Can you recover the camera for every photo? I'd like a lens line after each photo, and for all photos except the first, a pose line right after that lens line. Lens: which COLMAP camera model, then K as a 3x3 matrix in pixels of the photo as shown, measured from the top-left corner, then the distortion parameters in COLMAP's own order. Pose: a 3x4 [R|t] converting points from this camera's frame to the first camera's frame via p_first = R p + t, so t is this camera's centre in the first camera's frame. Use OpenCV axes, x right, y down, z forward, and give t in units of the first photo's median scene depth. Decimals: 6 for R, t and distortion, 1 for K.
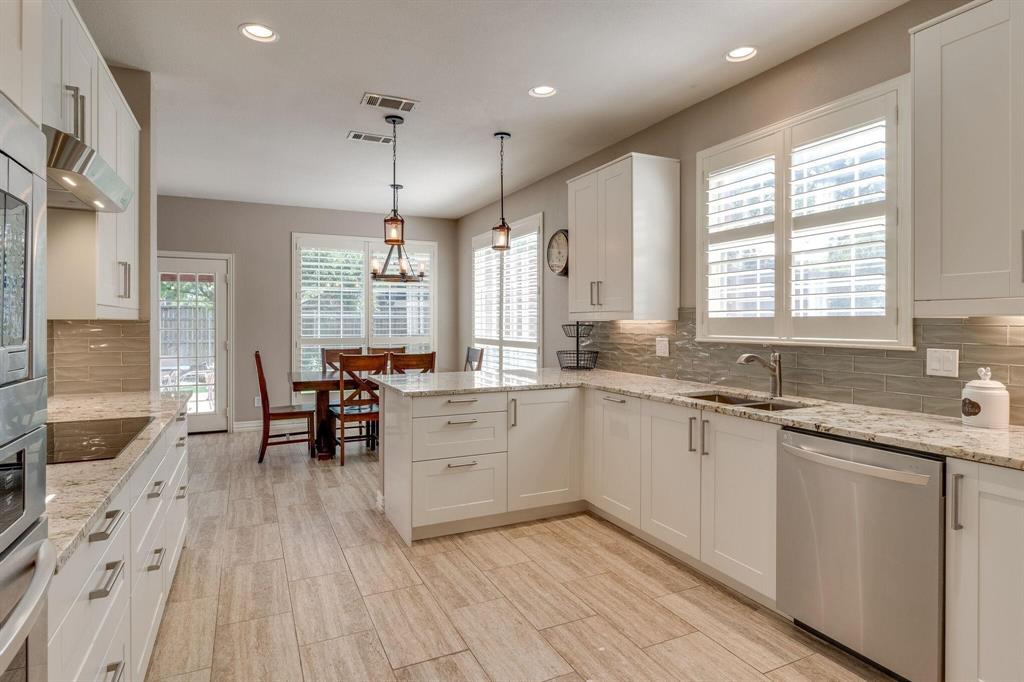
lens RADIAL K [[536.2, 0, 503.3], [0, 536.2, 319.5], [0, 0, 1]] dist [0.000615, 0.000507]
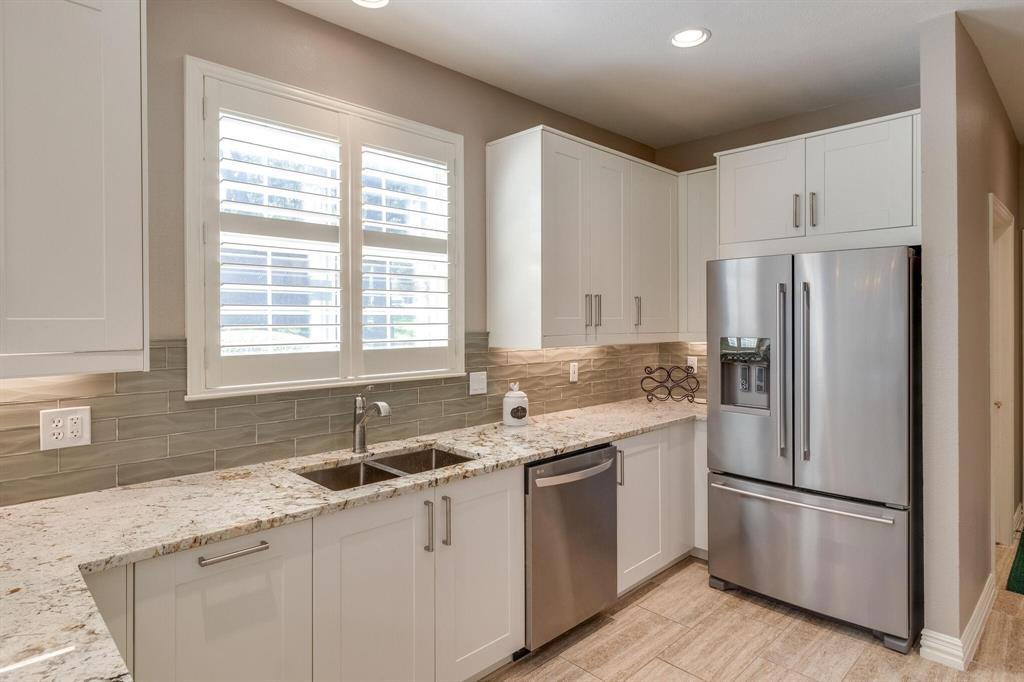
lens RADIAL K [[555.5, 0, 513.2], [0, 555.5, 325.2], [0, 0, 1]] dist [-0.004219, 0.001980]
pose [[-0.316330, 0.000131, 0.948649, -0.322200], [0.001902, 0.999998, 0.000496, -0.041283], [-0.948647, 0.001962, -0.316330, 0.992190]]
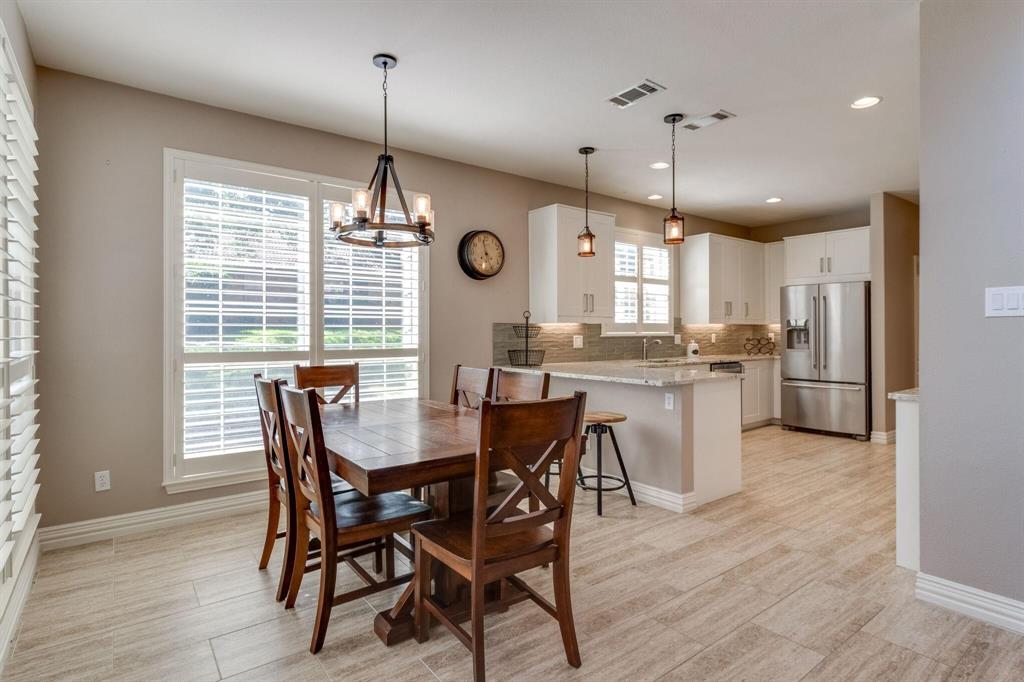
lens RADIAL K [[517.9, 0, 504.5], [0, 517.9, 331.5], [0, 0, 1]] dist [-0.000206, -0.002198]
pose [[-0.185094, 0.006309, 0.982700, -1.339446], [0.000497, 0.999980, -0.006326, 0.039764], [-0.982721, -0.000683, -0.185094, 1.832082]]
